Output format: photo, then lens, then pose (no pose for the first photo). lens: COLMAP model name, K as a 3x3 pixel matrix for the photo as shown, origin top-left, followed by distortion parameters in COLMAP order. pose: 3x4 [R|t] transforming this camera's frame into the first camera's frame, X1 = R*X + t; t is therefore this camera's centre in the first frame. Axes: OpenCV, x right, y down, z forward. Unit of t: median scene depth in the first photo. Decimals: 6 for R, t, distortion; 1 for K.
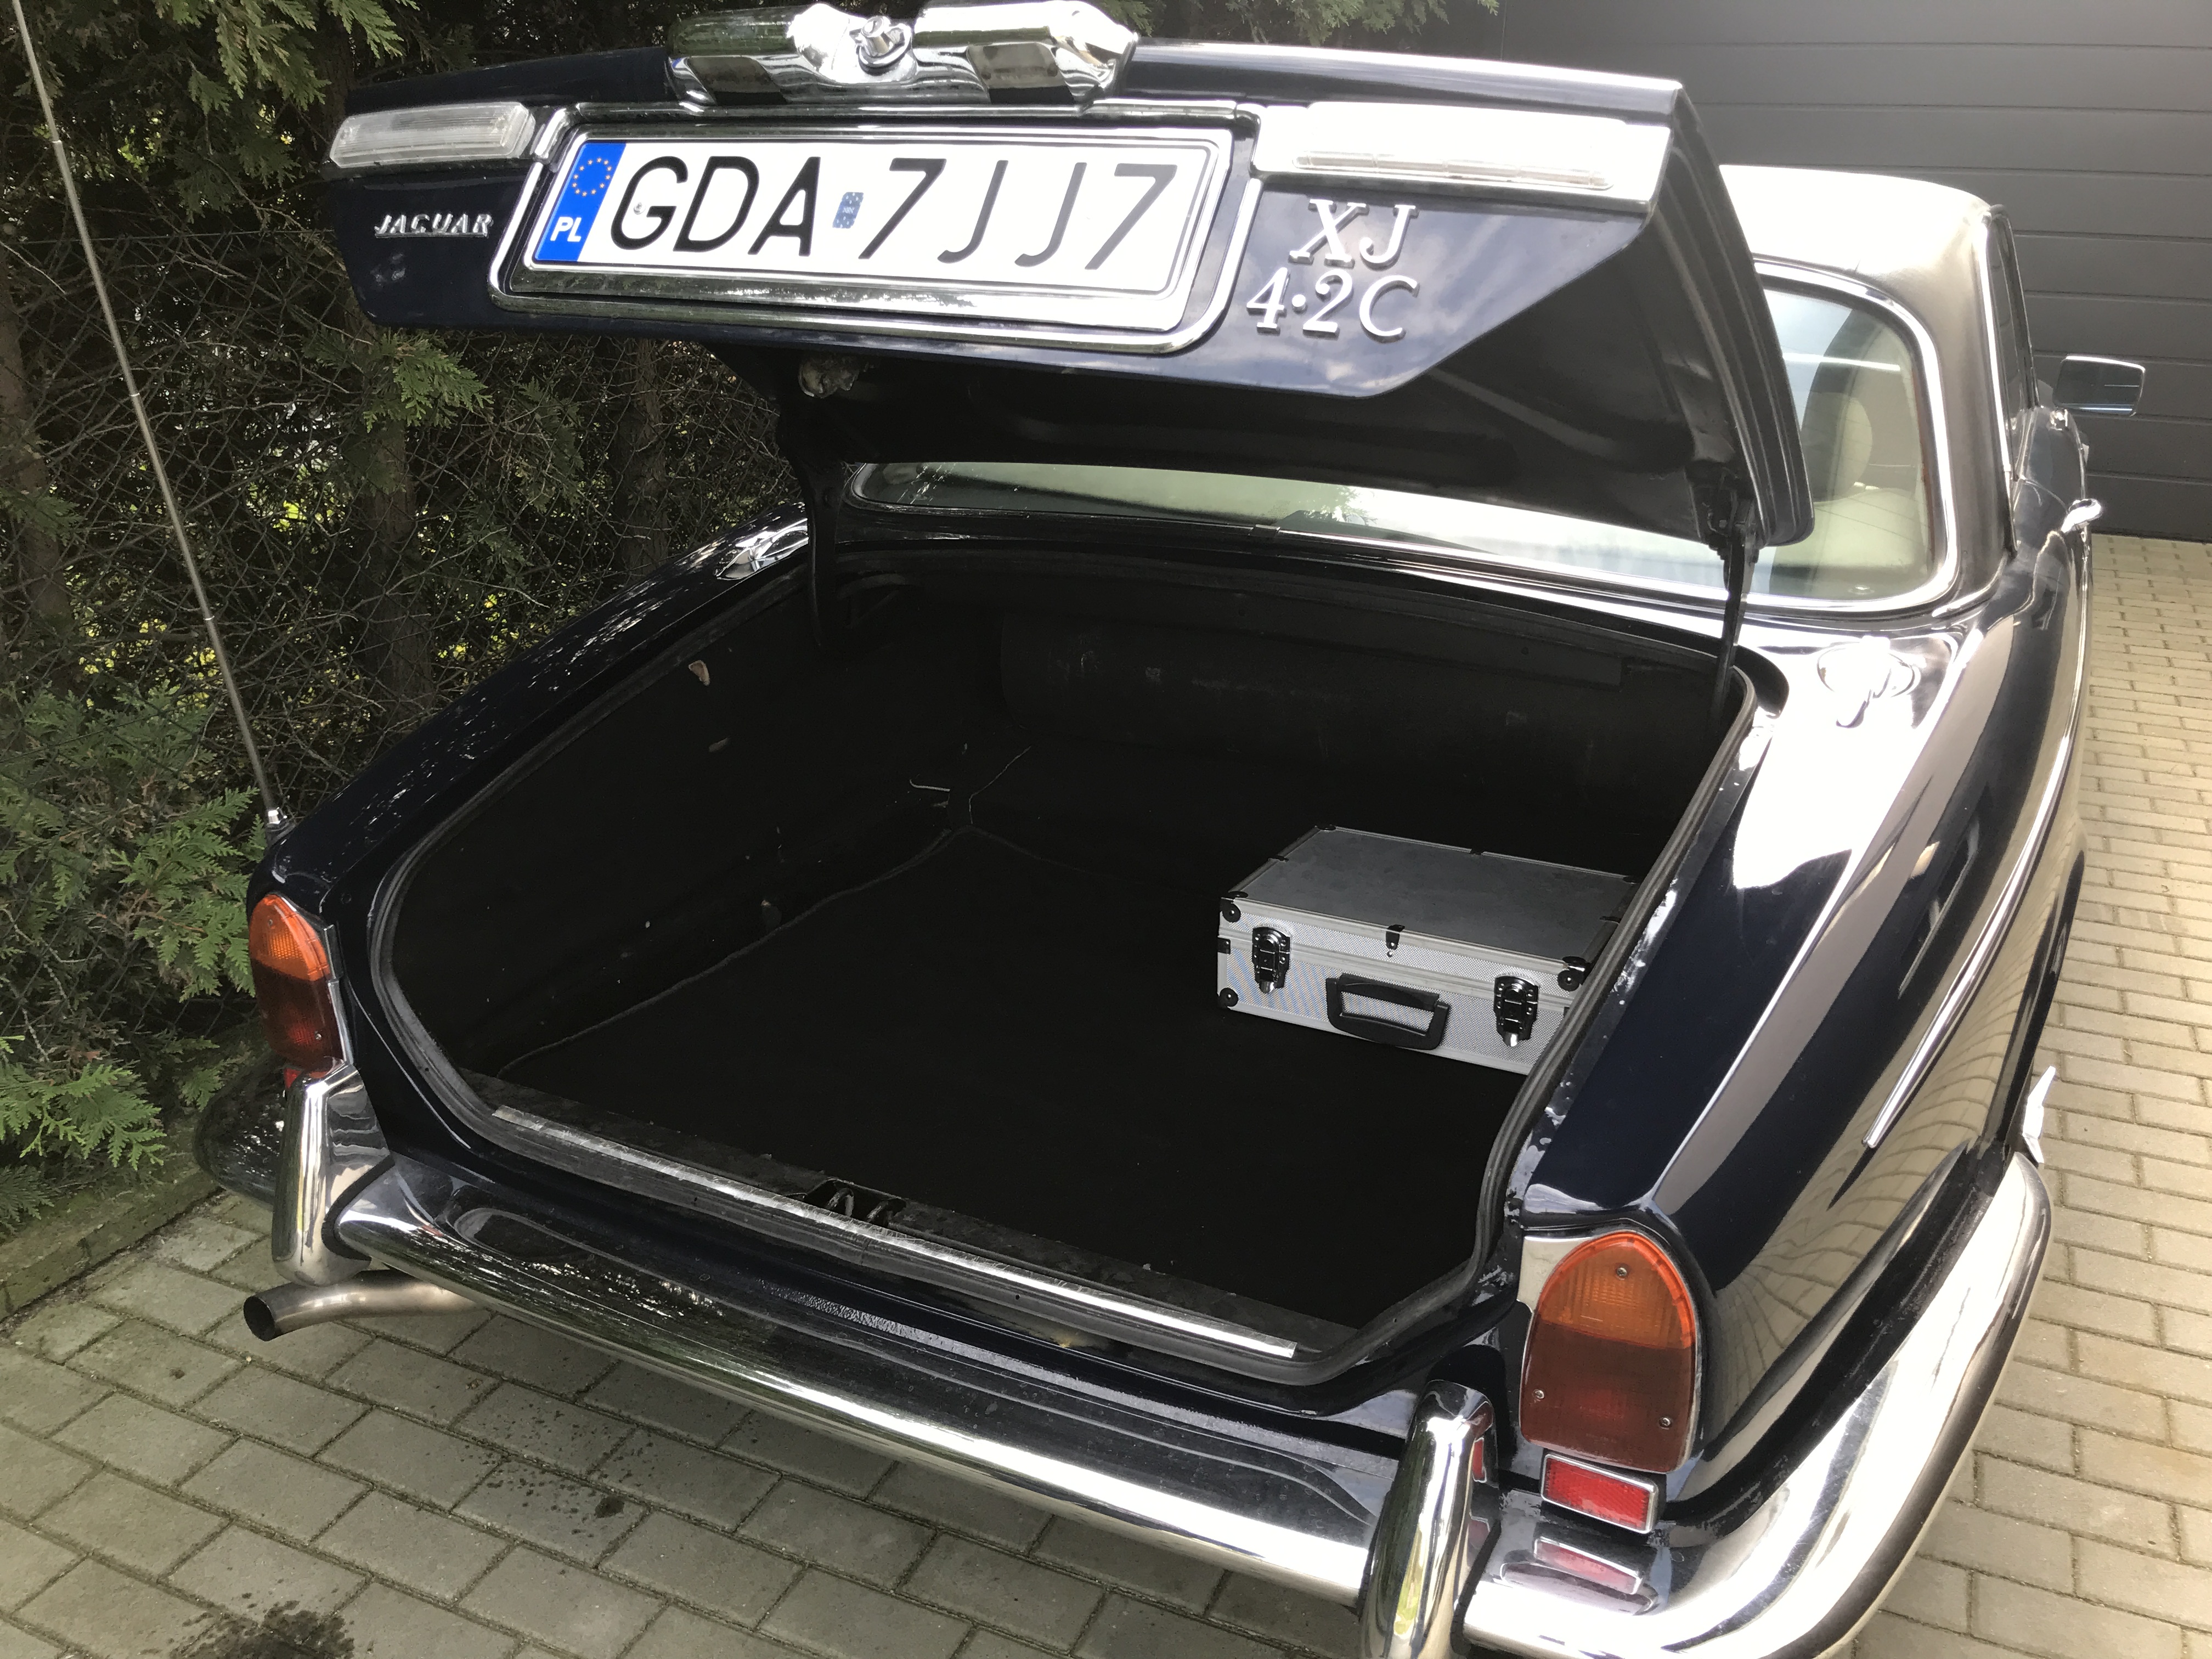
lens RADIAL K [[1910.2, 0, 1069.3], [0, 1910.2, 875.7], [0, 0, 1]] dist [0.011794, -0.005307]
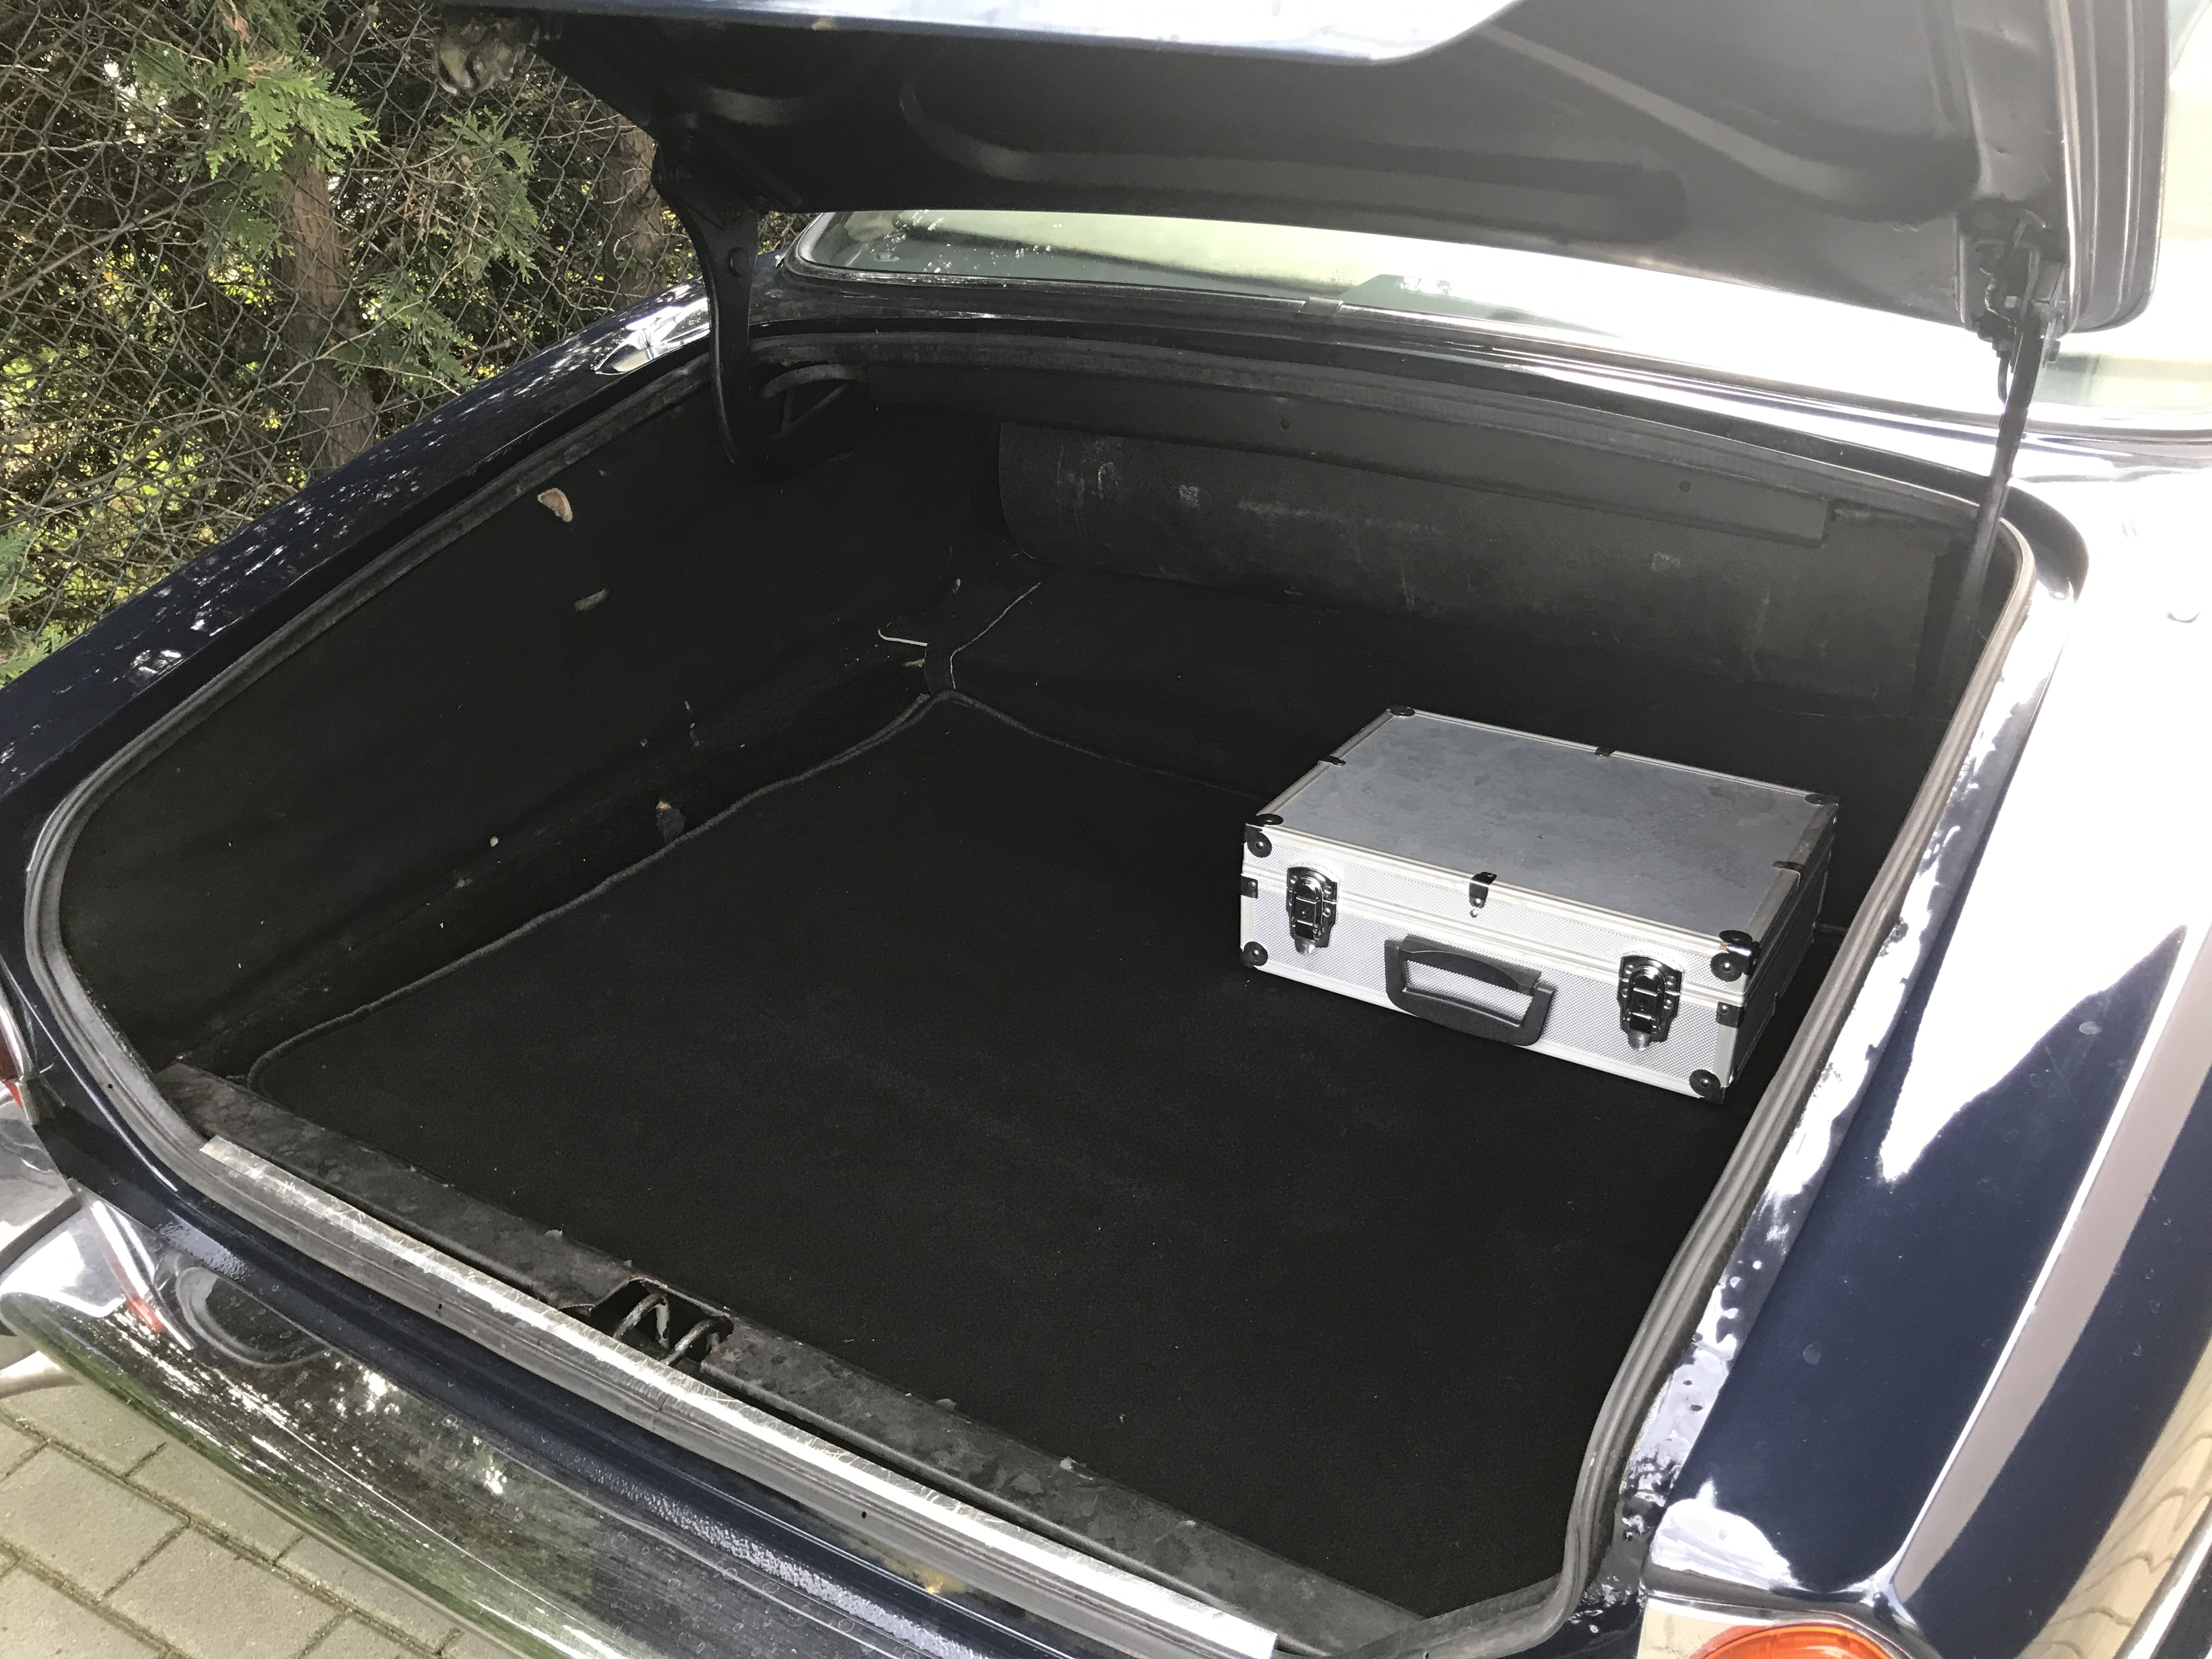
lens RADIAL K [[1910.2, 0, 1069.3], [0, 1910.2, 875.7], [0, 0, 1]] dist [0.011794, -0.005307]
pose [[0.997867, 0.015620, -0.063385, 0.058431], [-0.007858, 0.992633, 0.120902, -0.056604], [0.064807, -0.120146, 0.990639, 0.266087]]
